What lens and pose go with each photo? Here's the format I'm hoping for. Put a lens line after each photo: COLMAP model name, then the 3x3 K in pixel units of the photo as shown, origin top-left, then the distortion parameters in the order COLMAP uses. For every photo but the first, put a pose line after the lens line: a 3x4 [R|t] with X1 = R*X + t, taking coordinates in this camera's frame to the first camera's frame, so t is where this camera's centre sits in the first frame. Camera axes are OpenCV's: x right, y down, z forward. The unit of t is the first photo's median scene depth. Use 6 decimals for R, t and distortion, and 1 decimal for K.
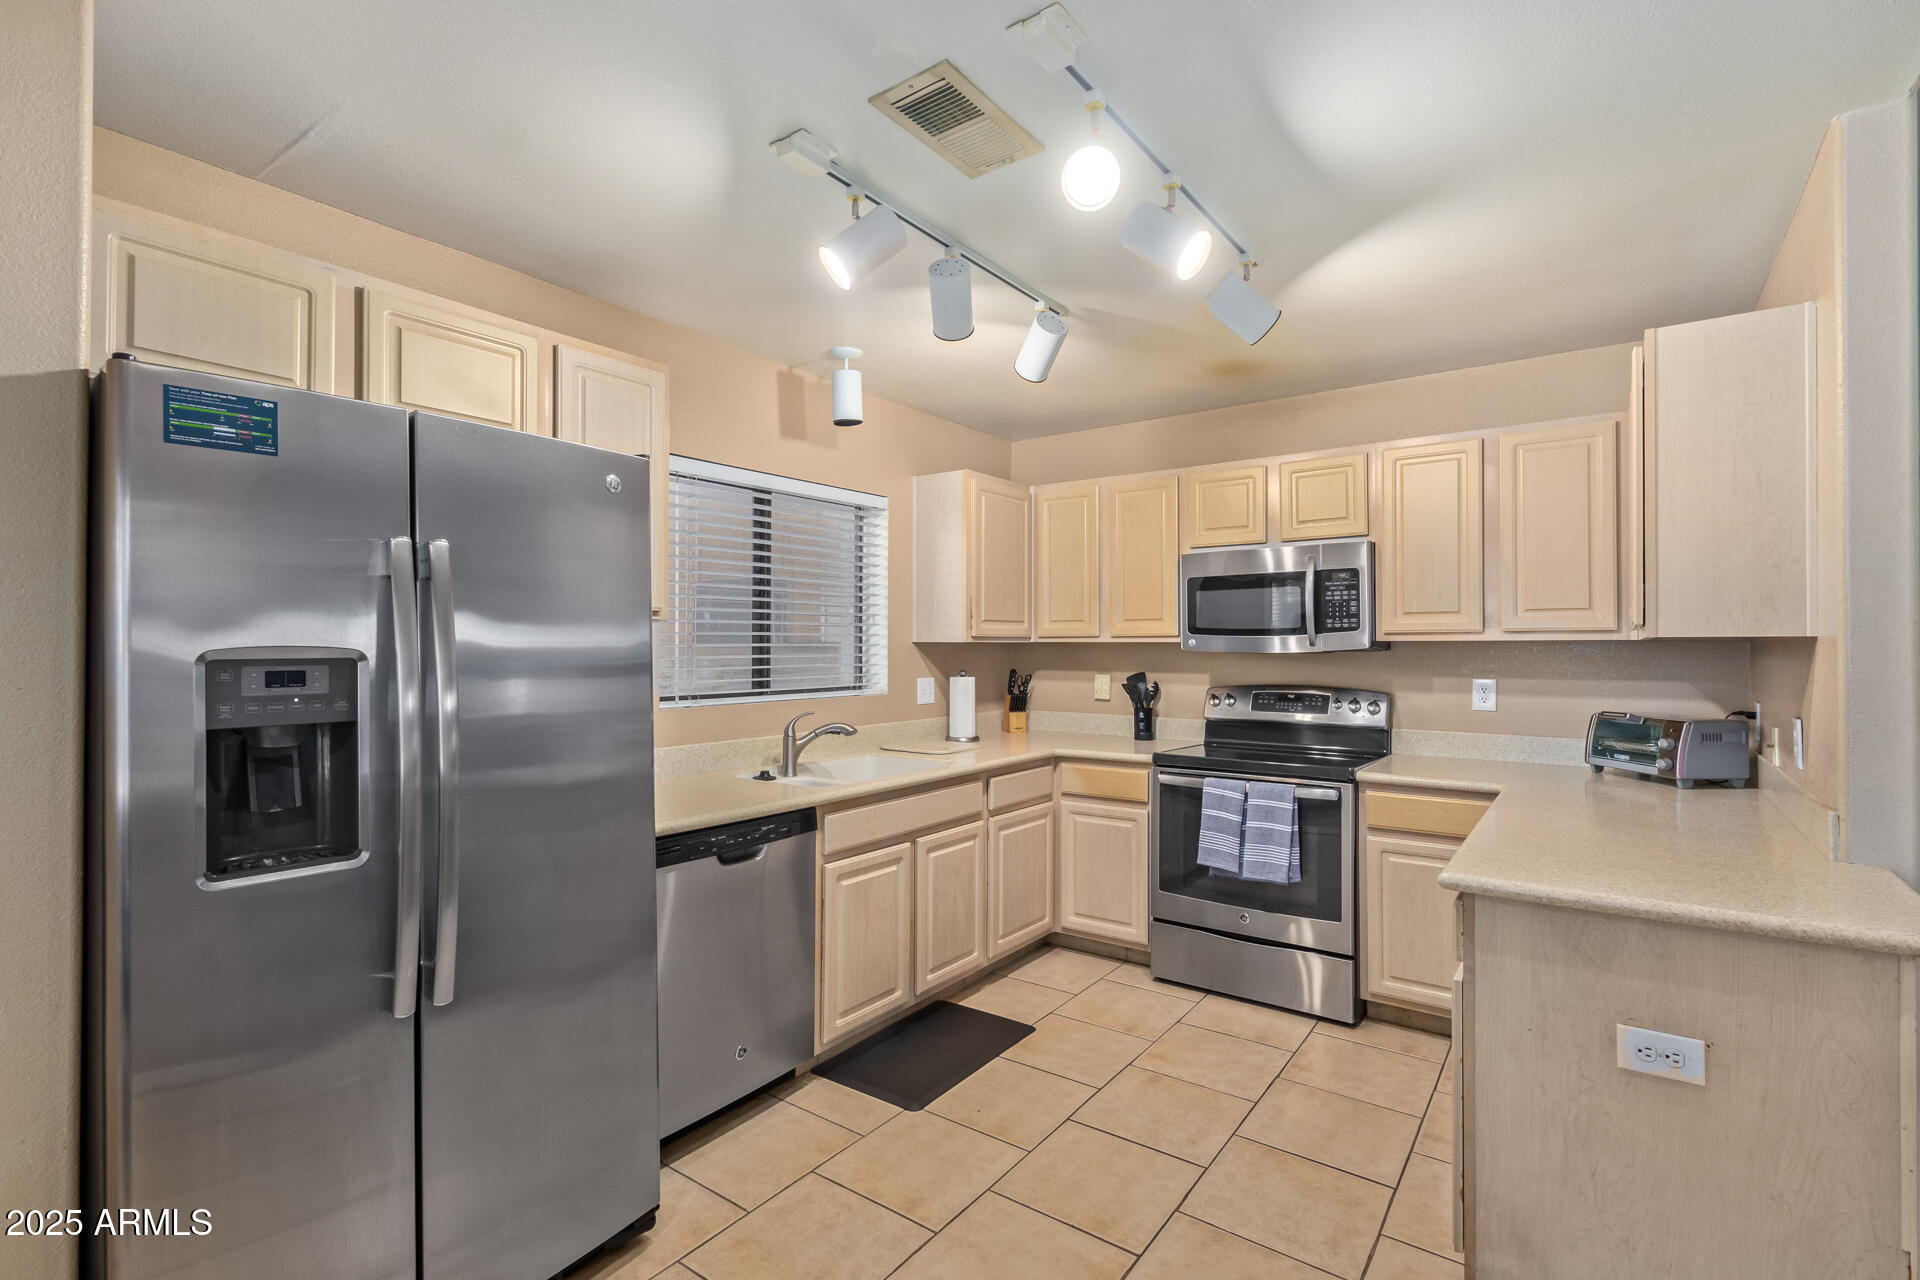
lens RADIAL K [[878.9, 0, 952.2], [0, 878.9, 640.9], [0, 0, 1]] dist [0.005073, -0.000813]
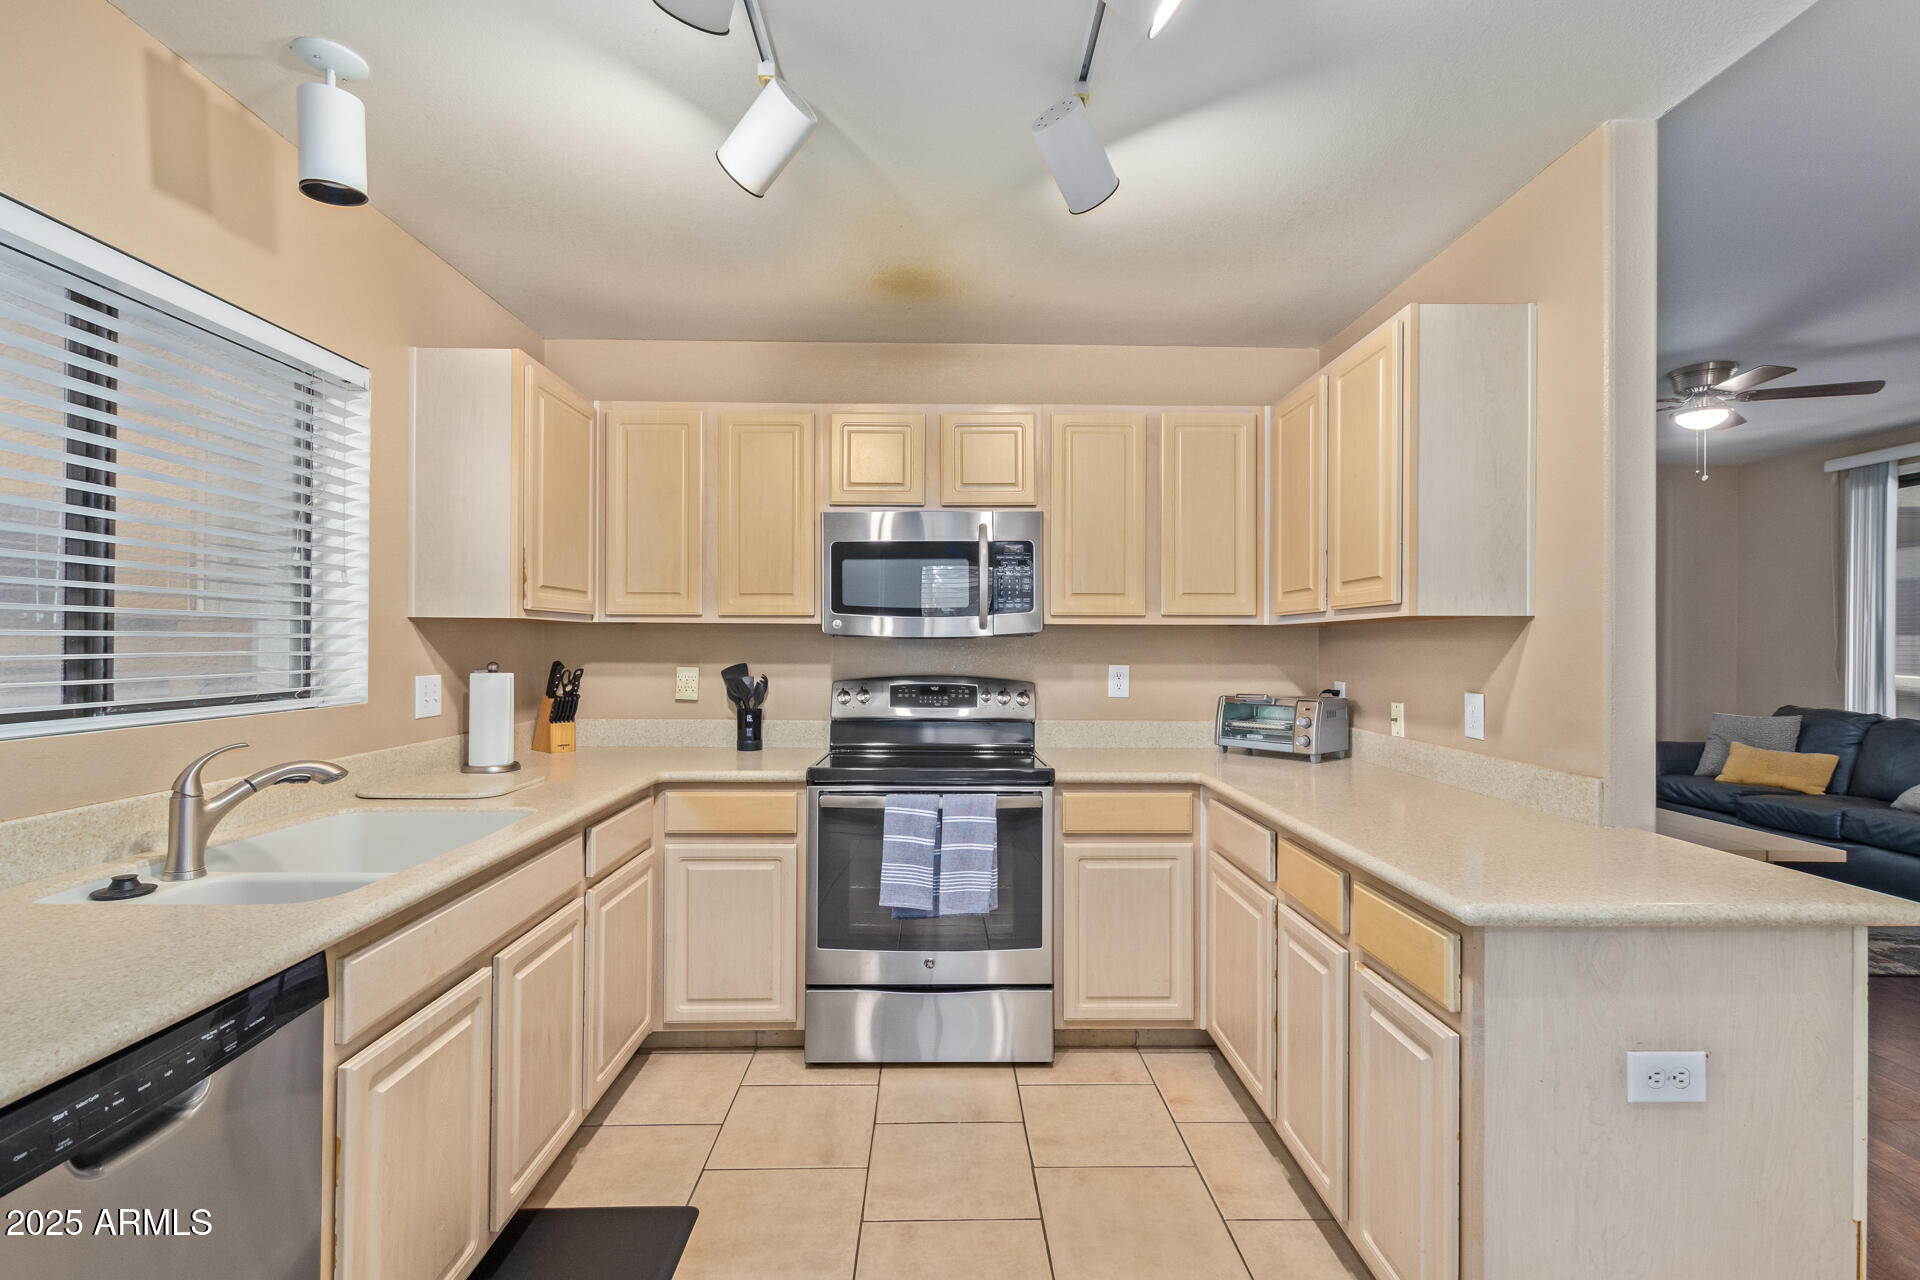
lens RADIAL K [[878.9, 0, 950.0], [0, 878.9, 644.6], [0, 0, 1]] dist [0.005073, -0.000813]
pose [[0.796103, 0.003310, 0.605152, -0.140484], [-0.007592, 0.999961, 0.004519, 0.017979], [-0.605114, -0.008192, 0.796097, 0.342403]]
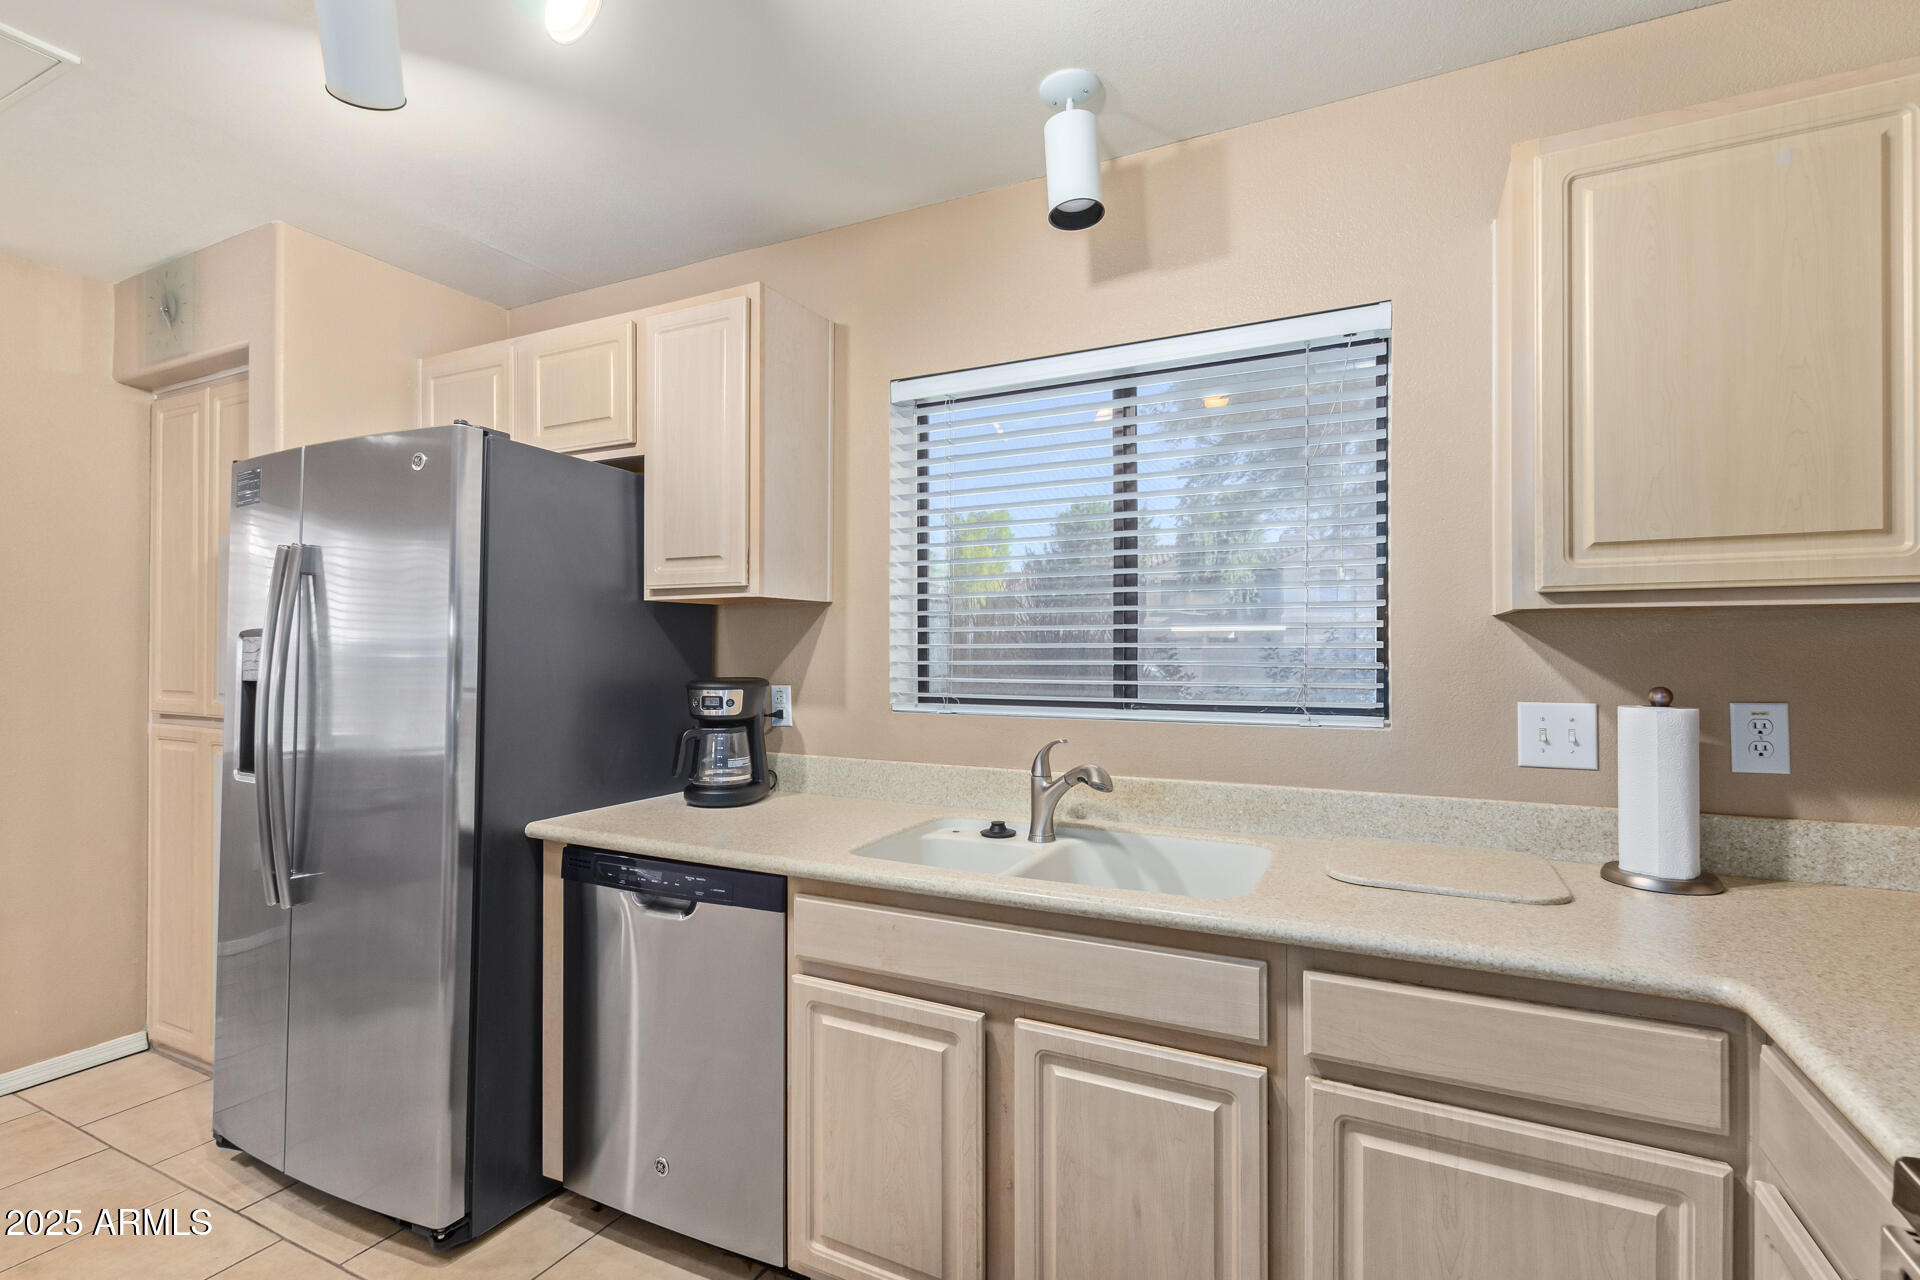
lens RADIAL K [[878.9, 0, 972.1], [0, 878.9, 653.2], [0, 0, 1]] dist [0.005073, -0.000813]
pose [[0.181901, -0.001094, -0.983316, 0.394049], [-0.002093, 0.999997, -0.001500, 0.025139], [0.983315, 0.002331, 0.181898, 0.819152]]
